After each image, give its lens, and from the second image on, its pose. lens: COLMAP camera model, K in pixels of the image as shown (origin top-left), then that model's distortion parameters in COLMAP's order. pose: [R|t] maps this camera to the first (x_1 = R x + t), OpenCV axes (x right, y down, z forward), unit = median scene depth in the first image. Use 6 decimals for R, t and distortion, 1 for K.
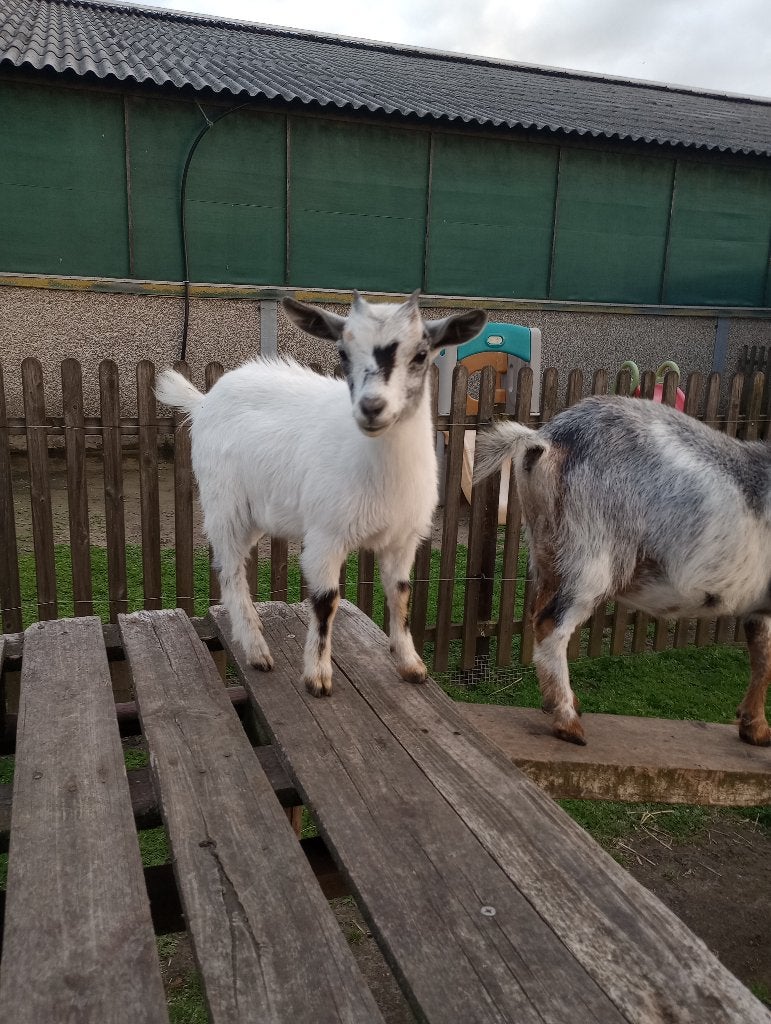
lens RADIAL K [[856.6, 0, 384.2], [0, 856.6, 505.7], [0, 0, 1]] dist [0.064229, -0.038005]
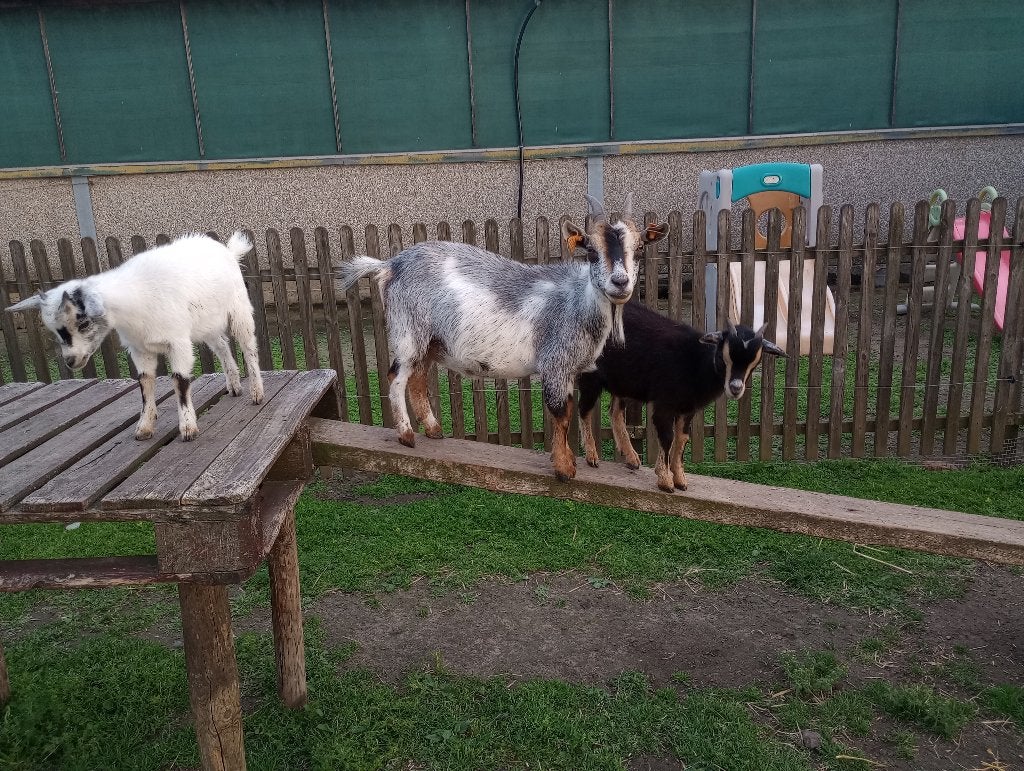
lens RADIAL K [[856.6, 0, 513.5], [0, 856.6, 391.0], [0, 0, 1]] dist [0.064229, -0.038005]
pose [[0.939265, 0.011884, -0.342987, 0.163285], [0.002676, 0.999116, 0.041949, 0.015412], [0.343183, -0.040319, 0.938403, -0.085332]]
